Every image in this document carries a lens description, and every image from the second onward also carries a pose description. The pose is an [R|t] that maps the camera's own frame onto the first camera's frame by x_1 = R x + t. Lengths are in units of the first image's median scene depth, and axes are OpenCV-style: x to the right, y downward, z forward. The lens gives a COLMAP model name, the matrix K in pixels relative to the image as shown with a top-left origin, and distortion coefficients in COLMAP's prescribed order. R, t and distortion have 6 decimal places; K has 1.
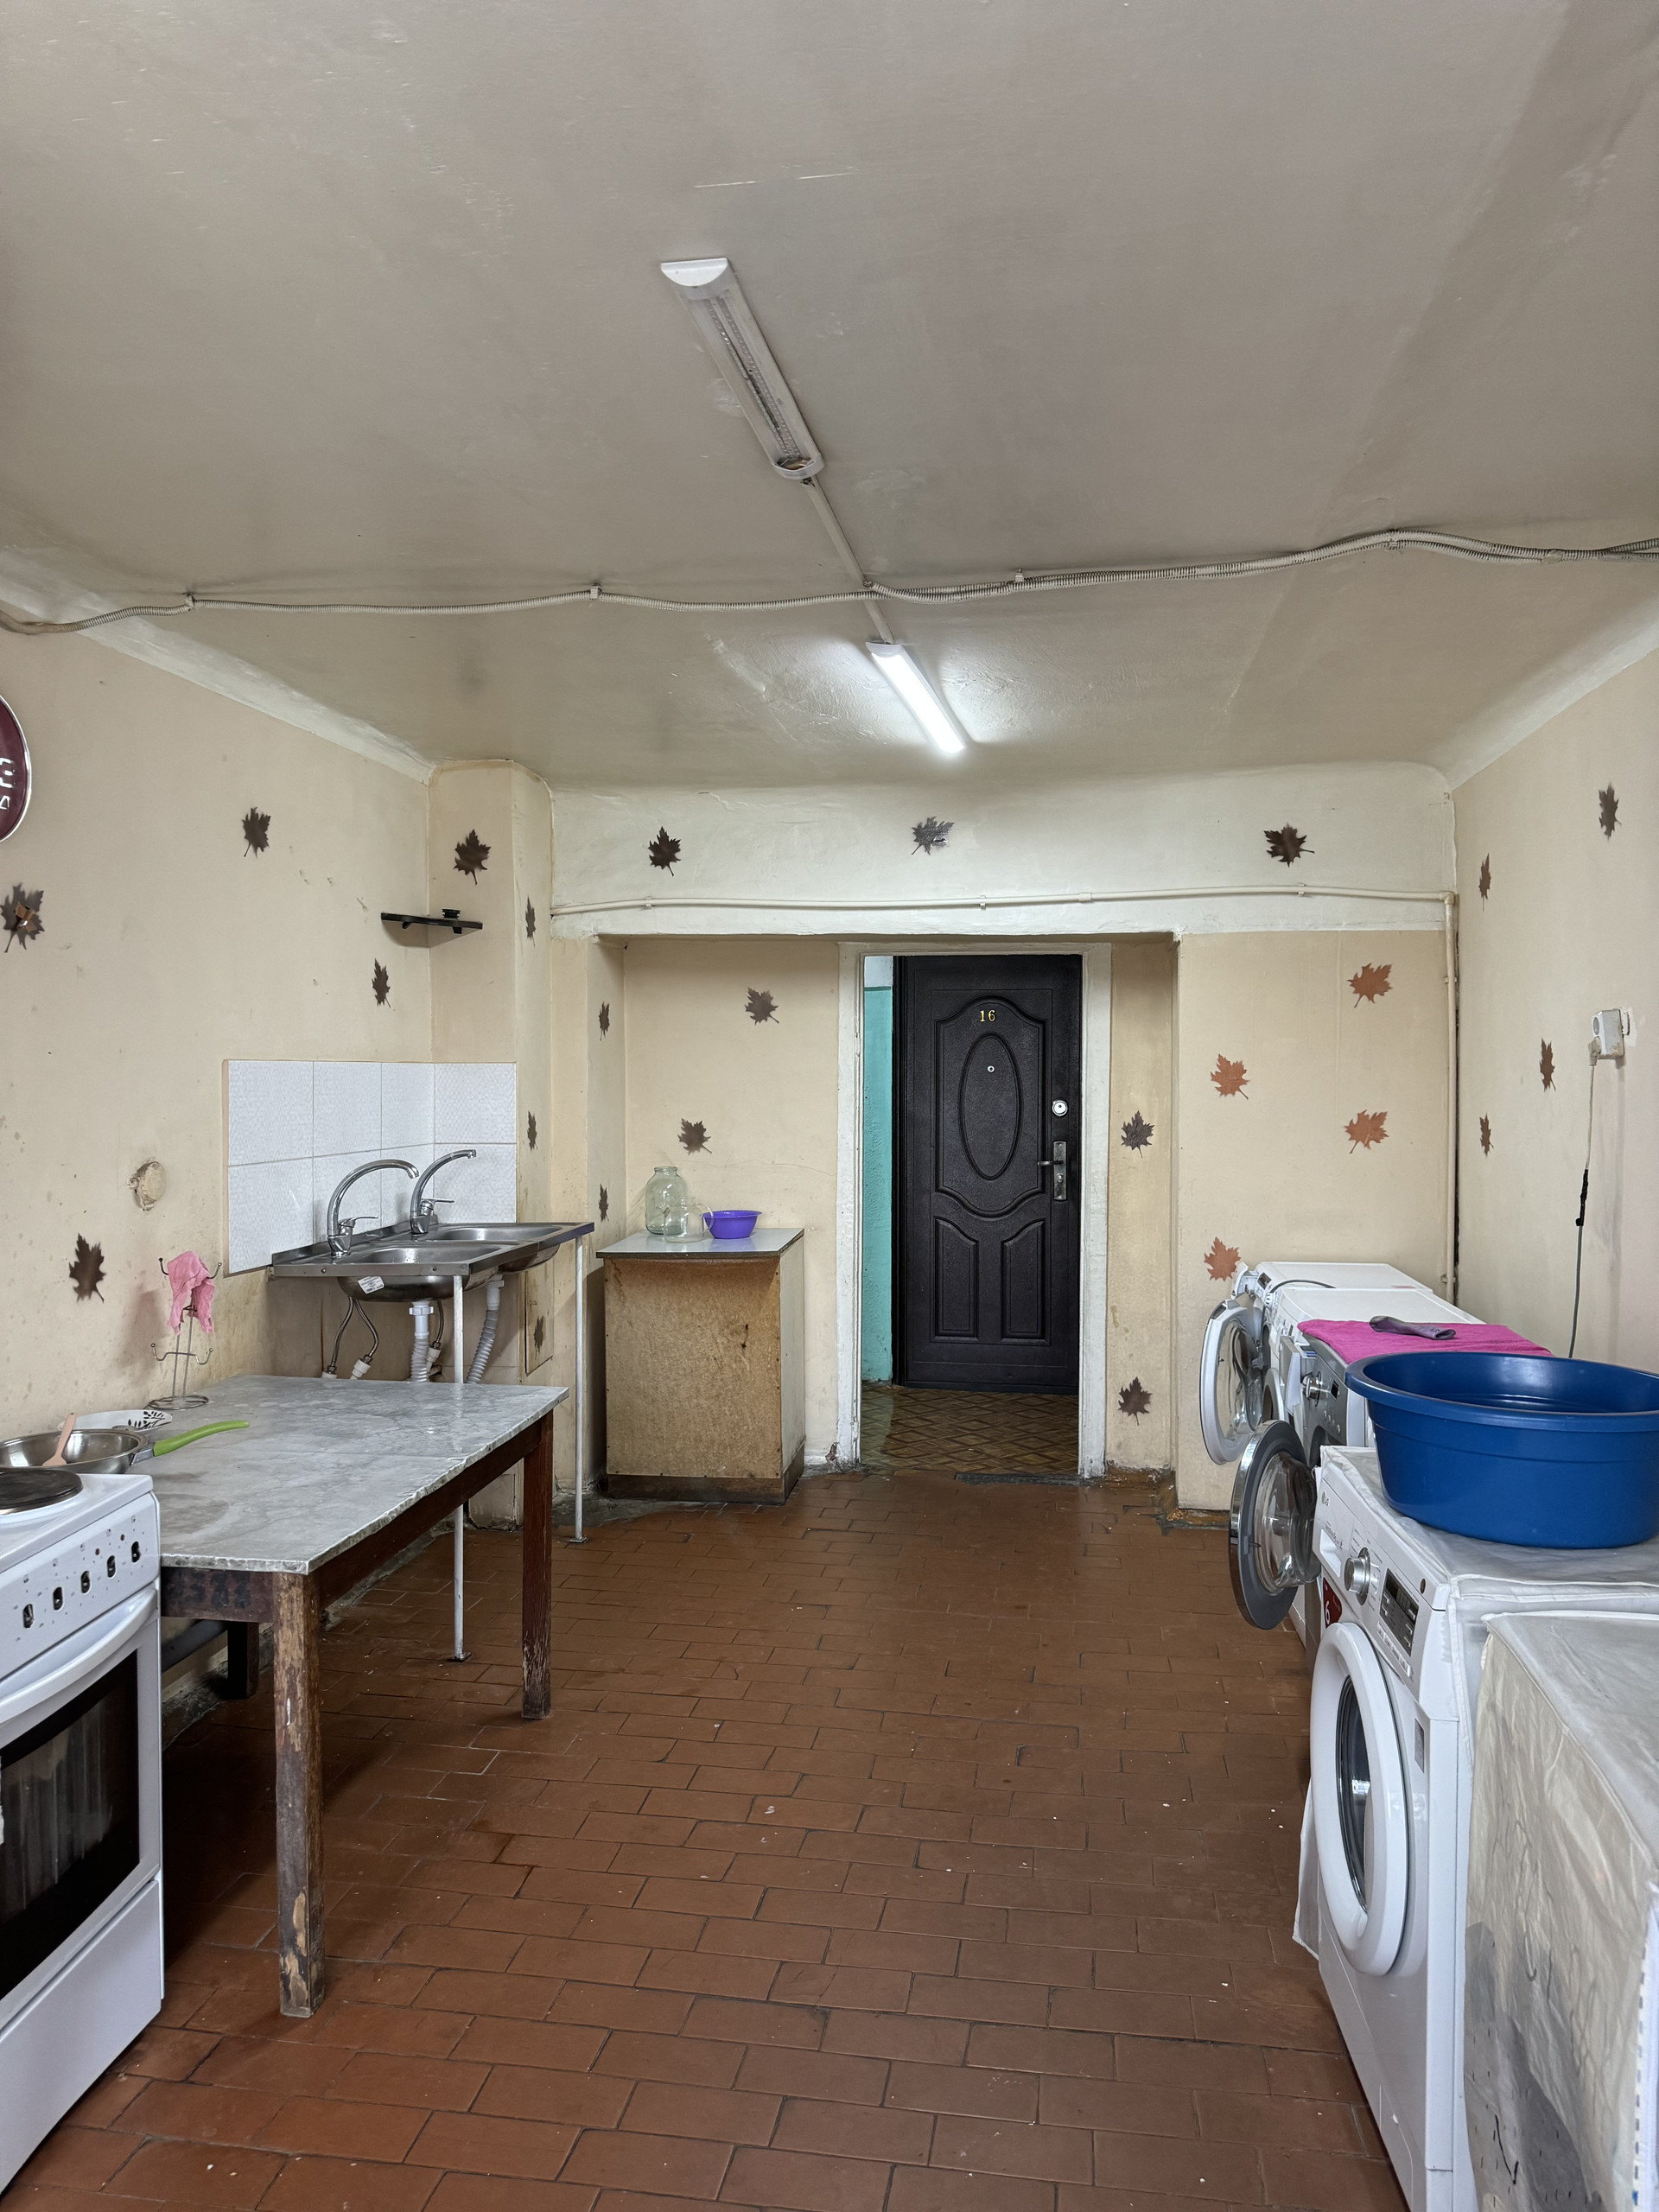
lens RADIAL K [[1584.7, 0, 824.6], [0, 1584.7, 1121.9], [0, 0, 1]] dist [0.060483, -0.059022]
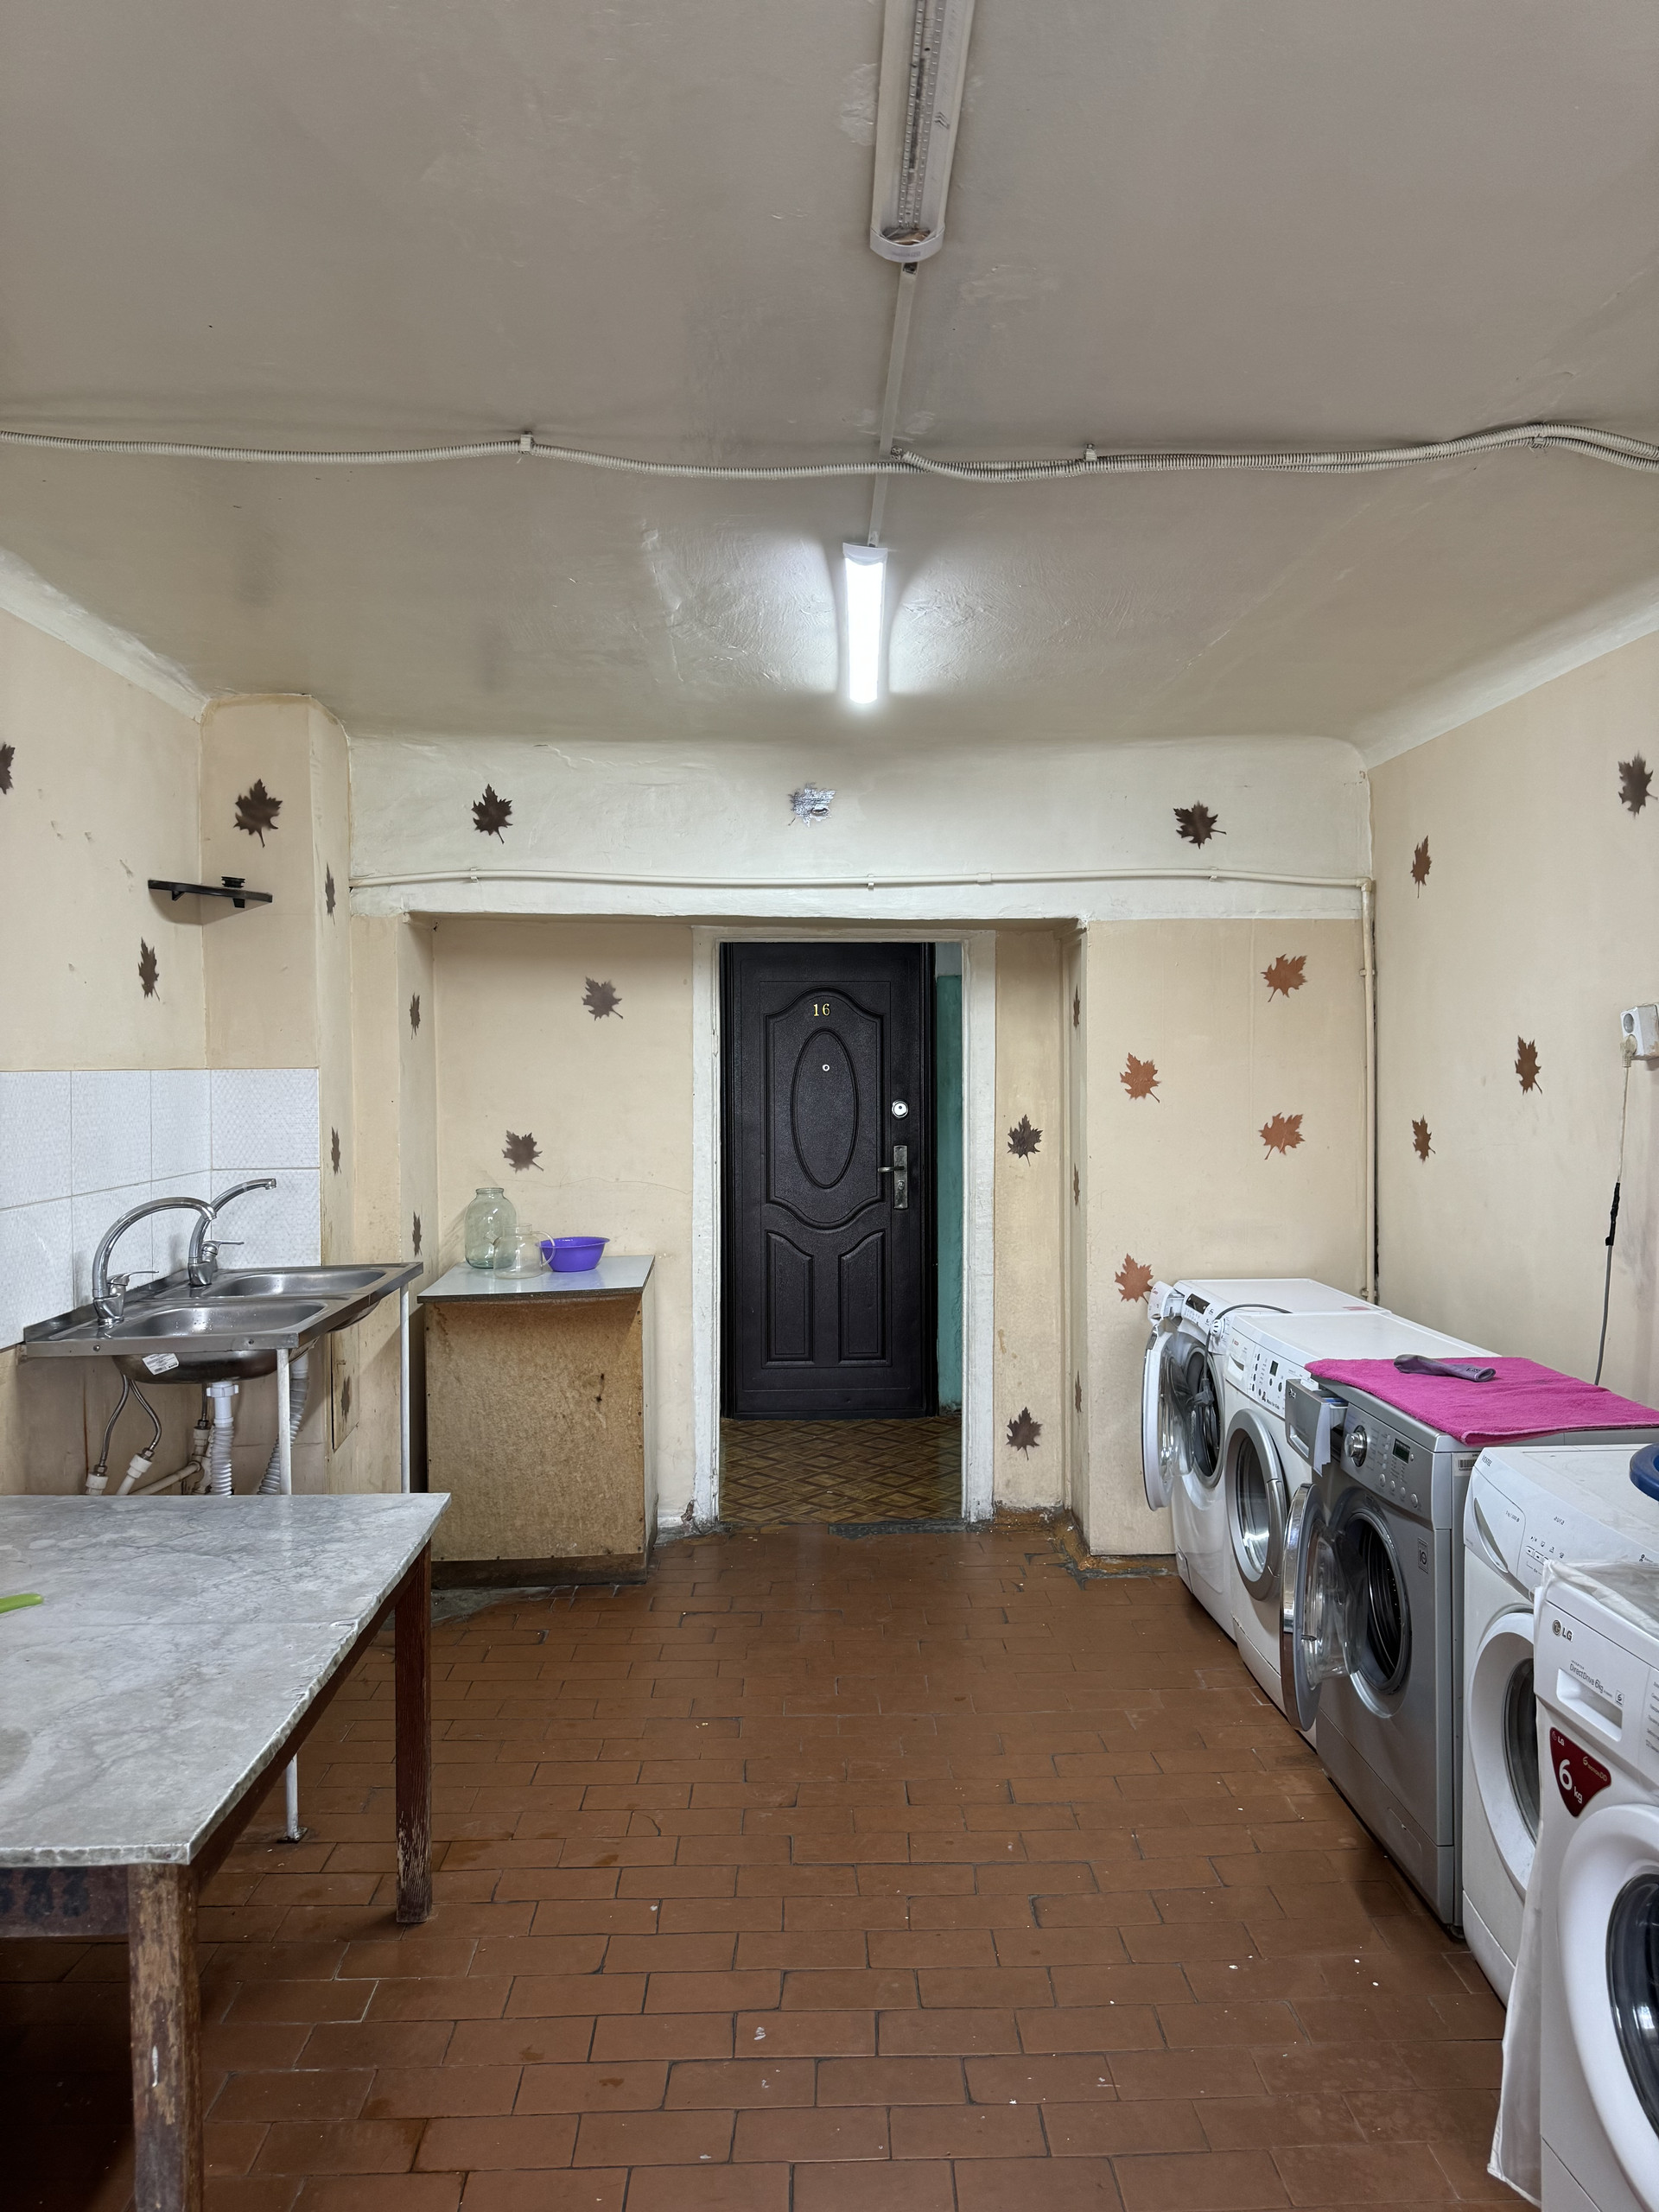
lens RADIAL K [[1584.7, 0, 848.4], [0, 1584.7, 1116.2], [0, 0, 1]] dist [0.060483, -0.059022]
pose [[0.980162, -0.013632, 0.197729, -0.096612], [0.013288, 0.999907, 0.003066, -0.012372], [-0.197752, -0.000378, 0.980252, 0.156342]]
